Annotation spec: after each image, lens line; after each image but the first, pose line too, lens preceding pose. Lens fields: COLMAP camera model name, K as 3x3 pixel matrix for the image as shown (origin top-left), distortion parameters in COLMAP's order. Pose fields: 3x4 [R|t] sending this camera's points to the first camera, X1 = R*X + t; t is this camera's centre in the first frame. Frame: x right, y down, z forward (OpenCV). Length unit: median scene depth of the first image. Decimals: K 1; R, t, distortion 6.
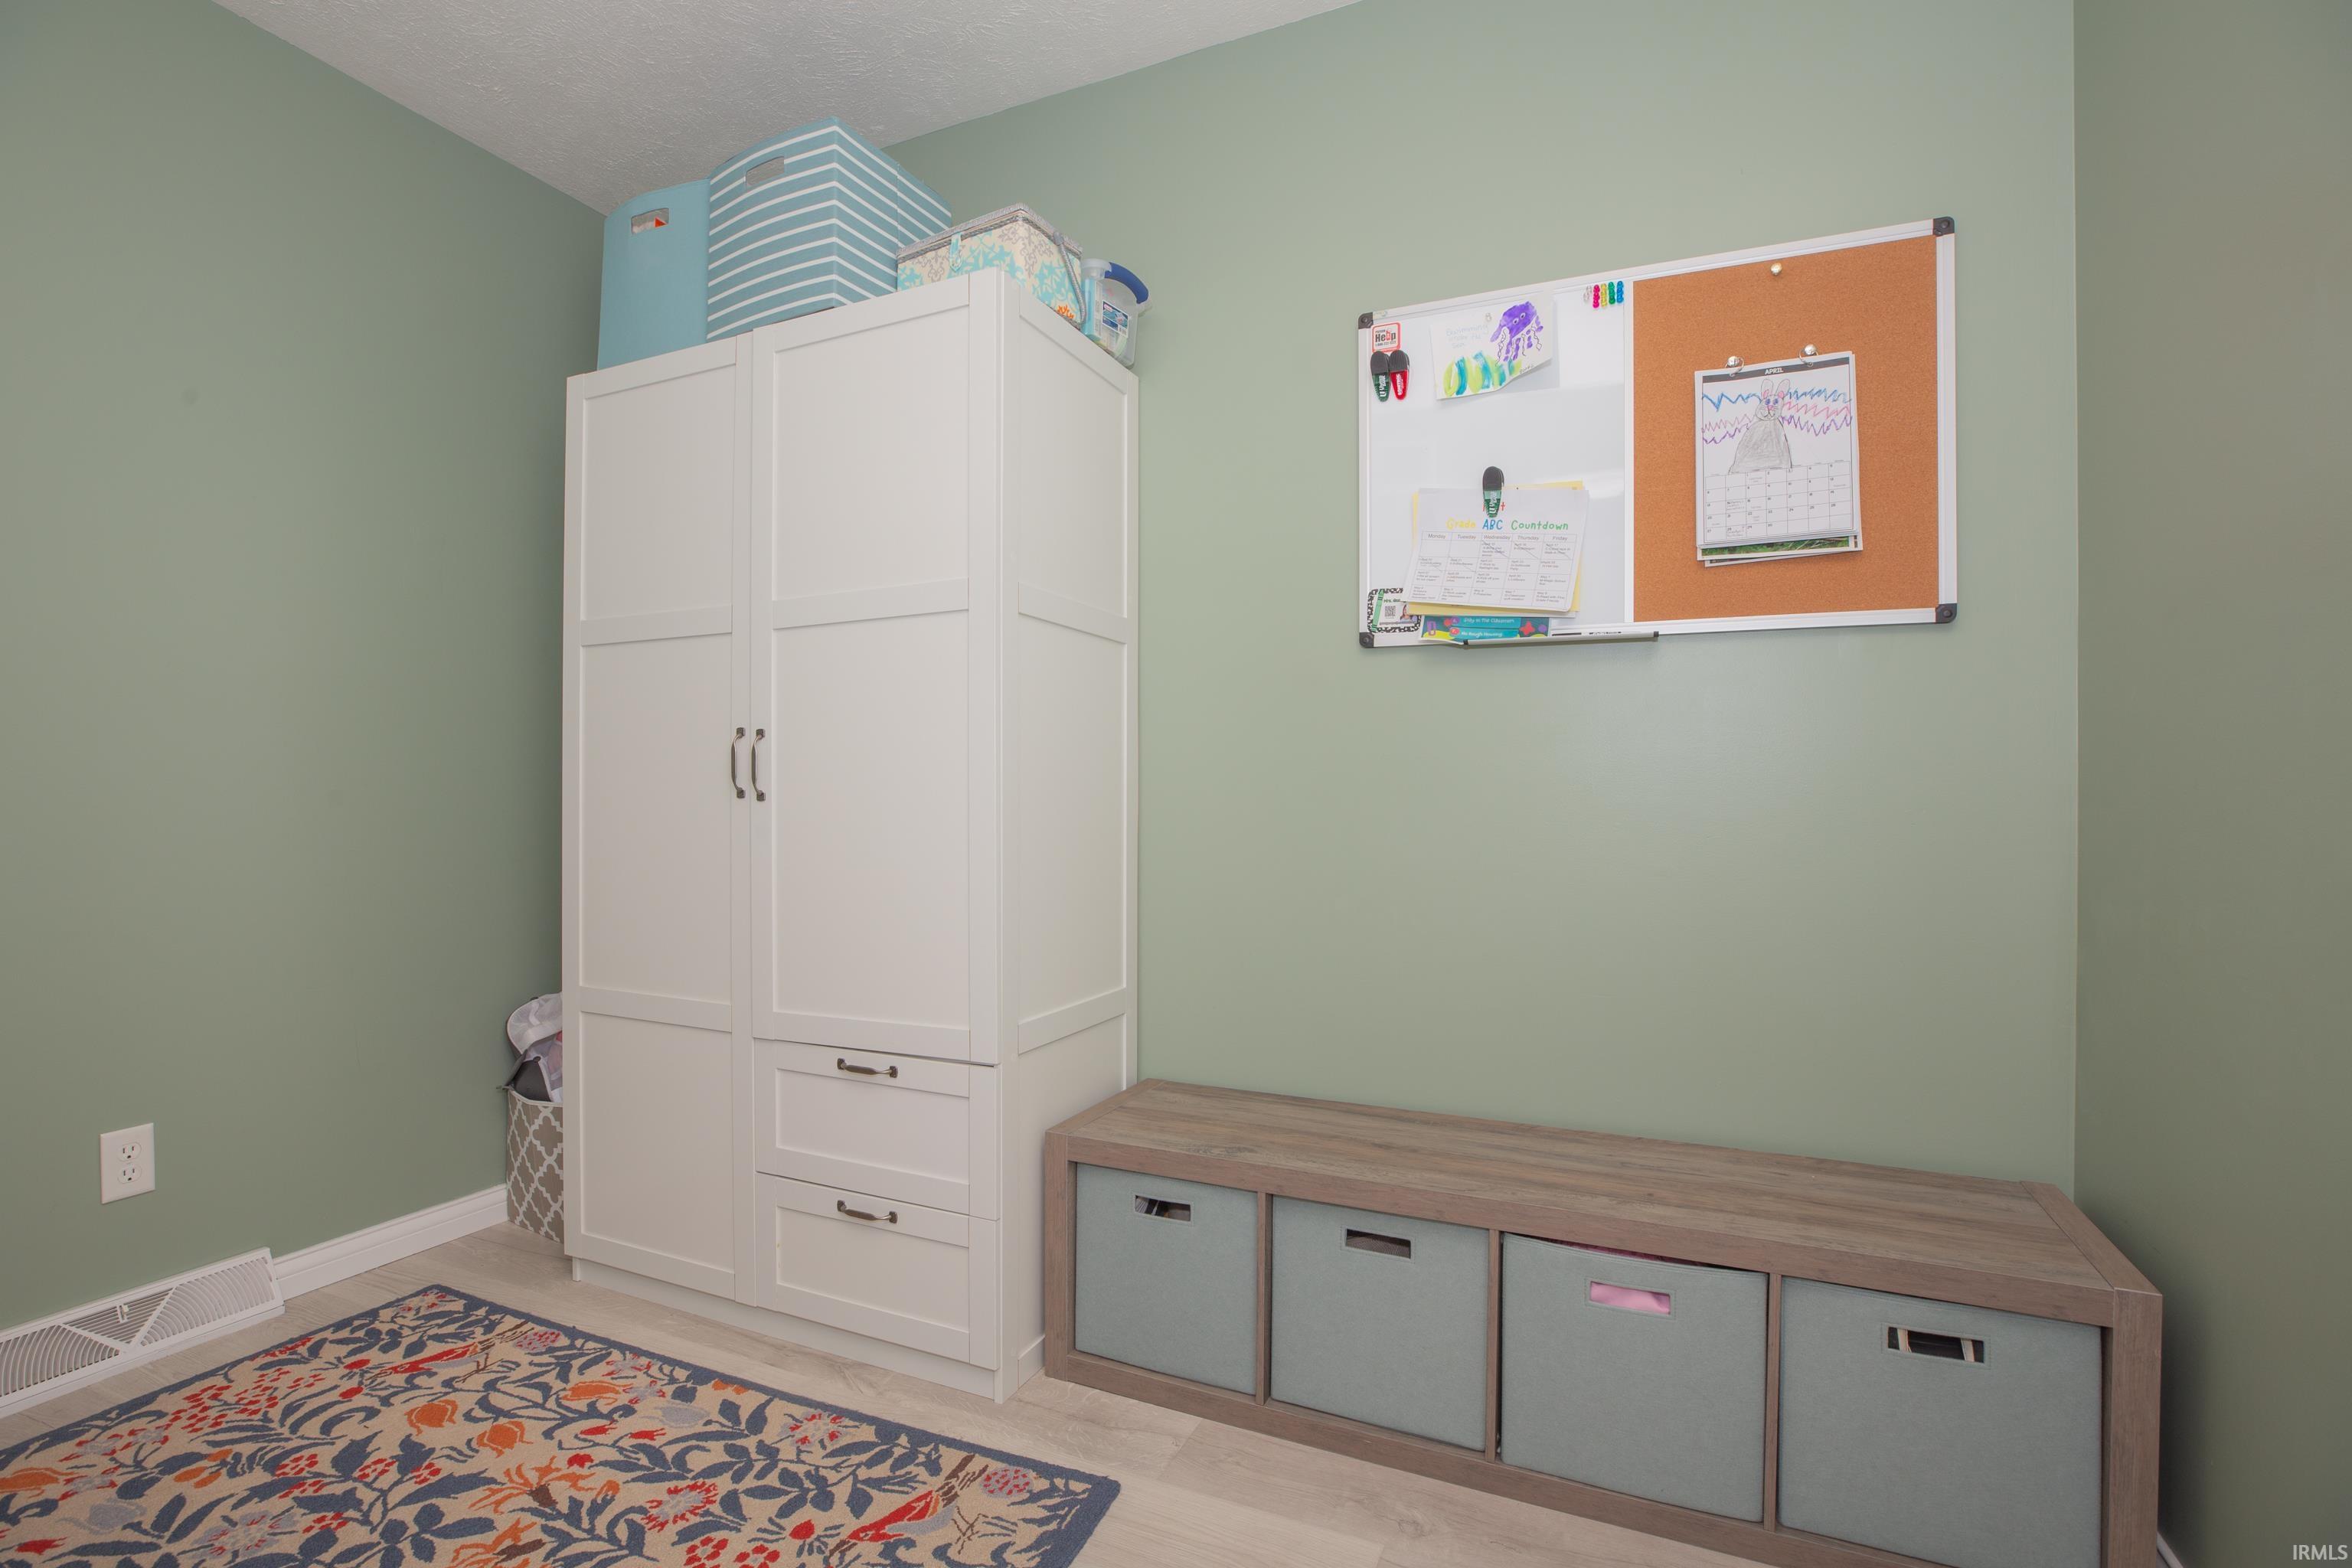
lens RADIAL K [[1088.7, 0, 1151.4], [0, 1088.7, 779.3], [0, 0, 1]] dist [-0.023563, 0.000628]
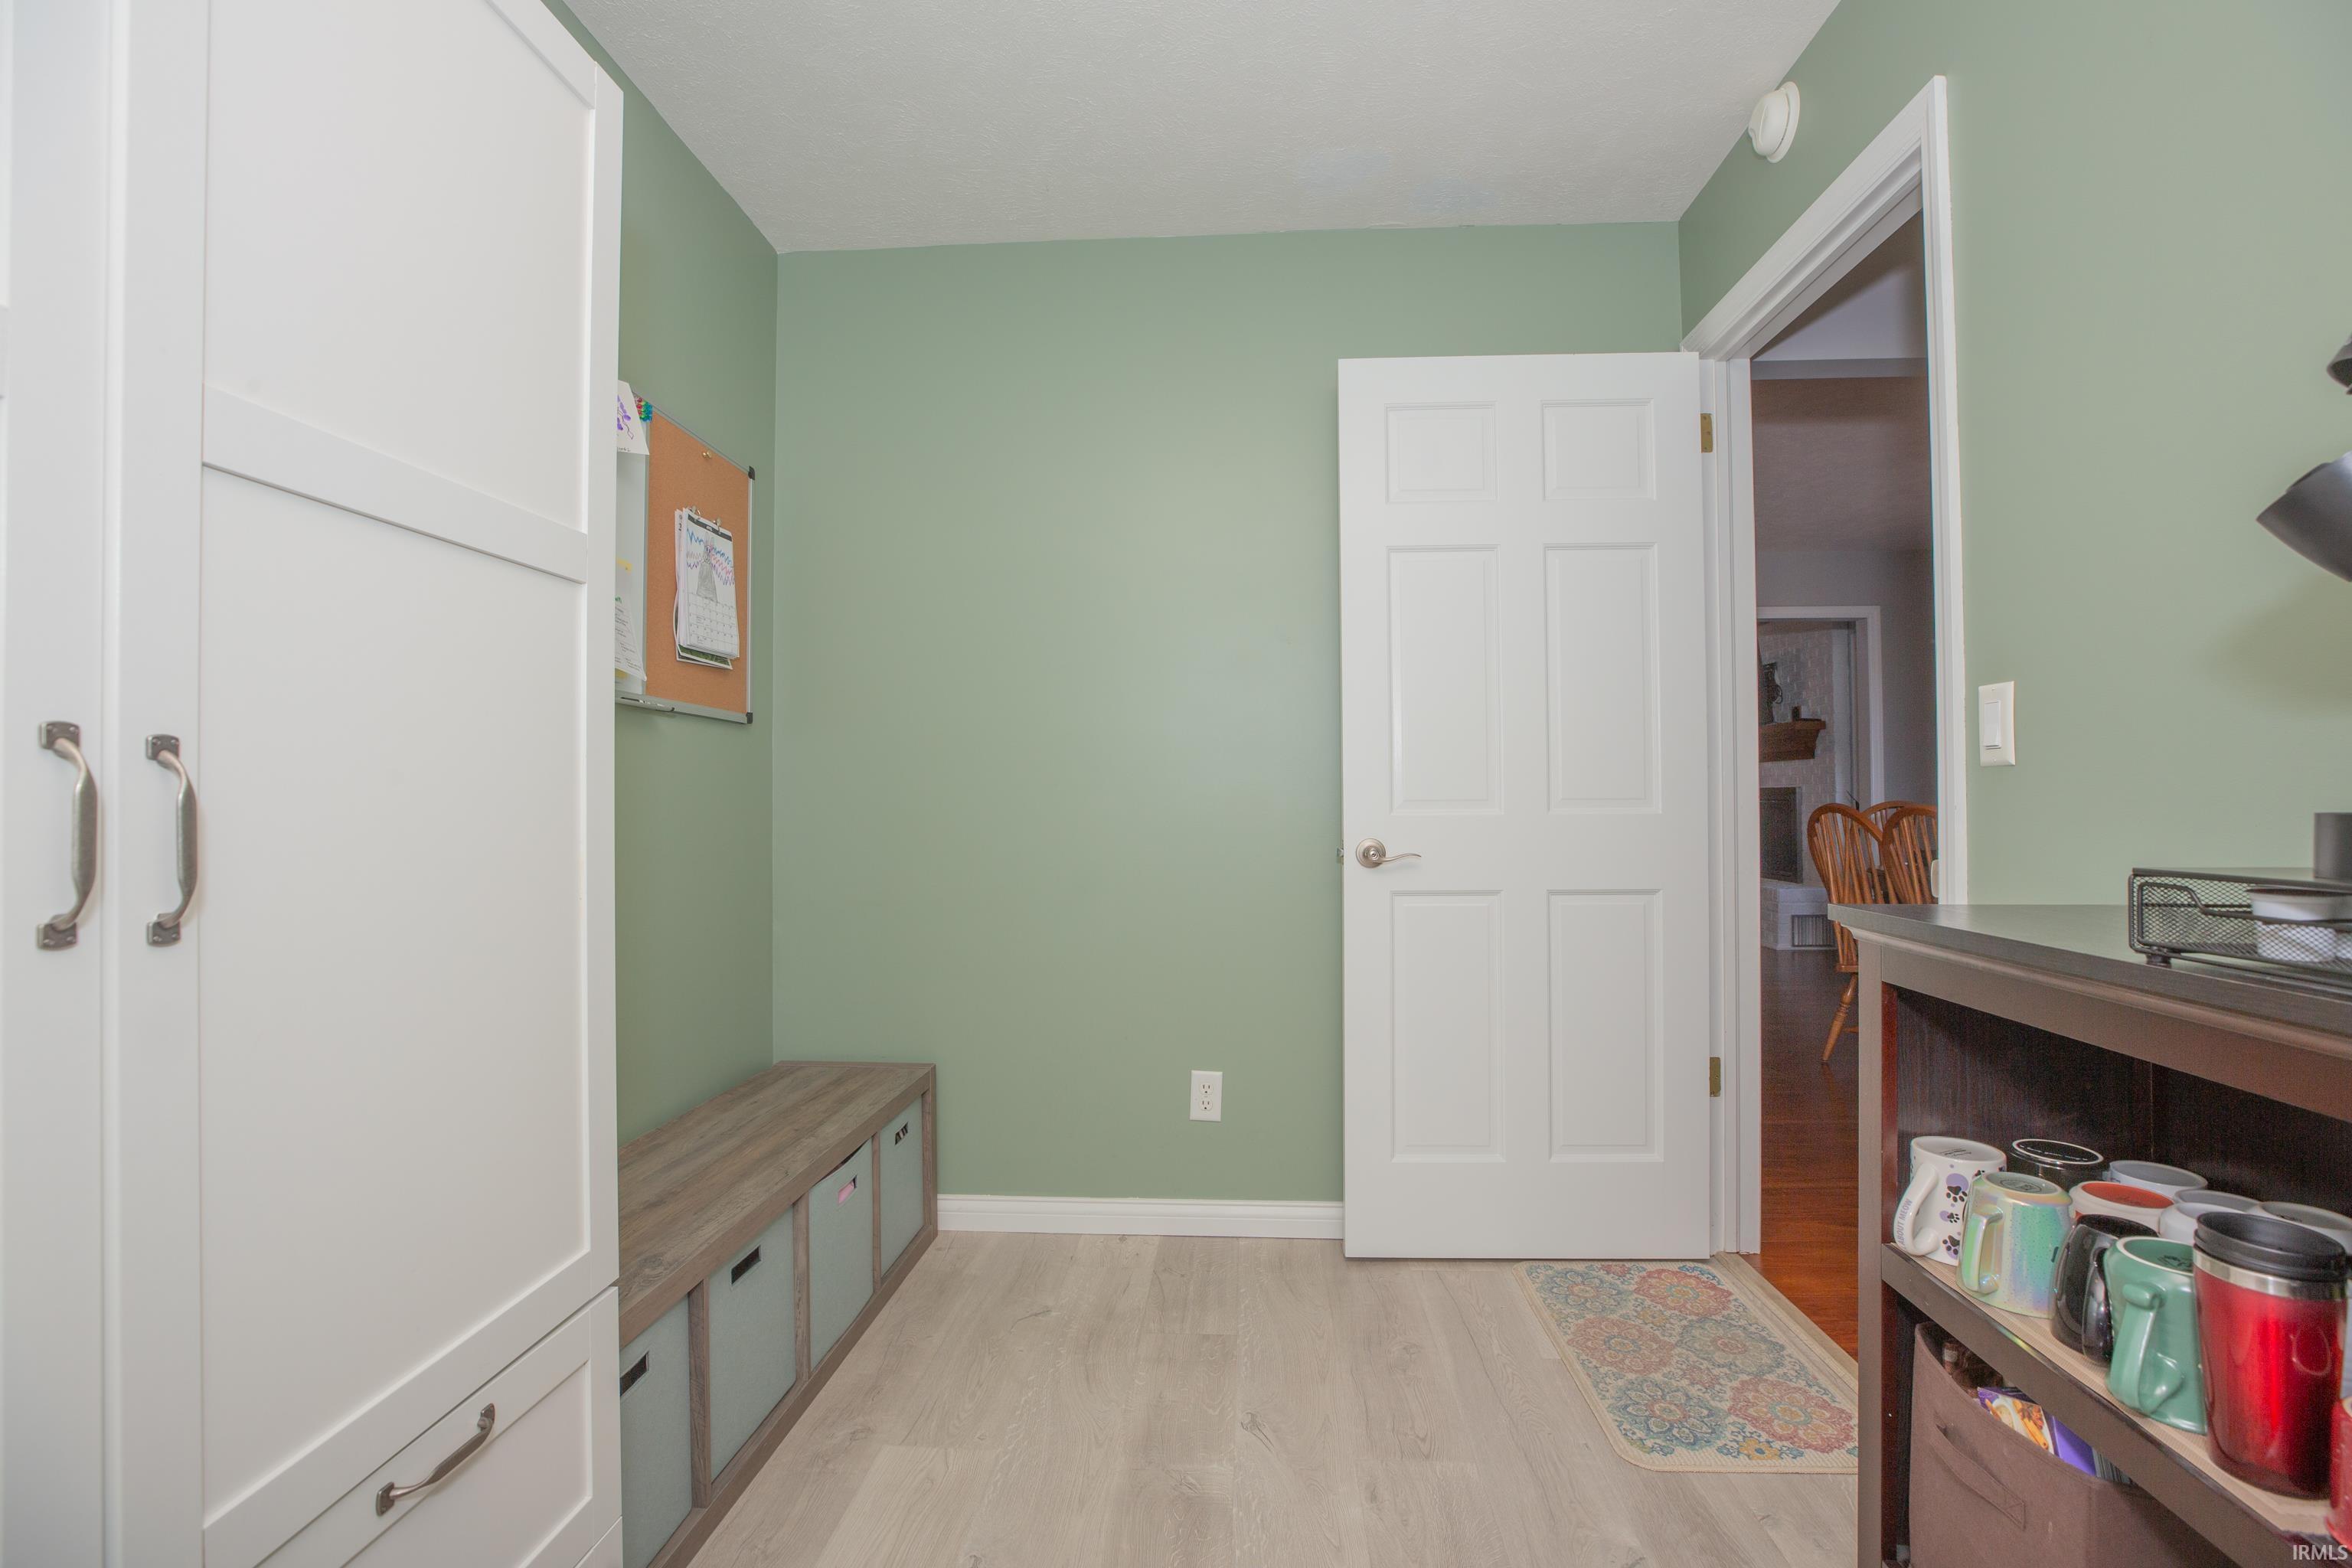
lens RADIAL K [[1088.7, 0, 1151.4], [0, 1088.7, 779.3], [0, 0, 1]] dist [-0.023563, 0.000628]
pose [[-0.346289, 0.021968, 0.937871, -0.946080], [-0.006078, 0.999652, -0.025659, -0.028926], [-0.938108, -0.014586, -0.346035, 0.998051]]
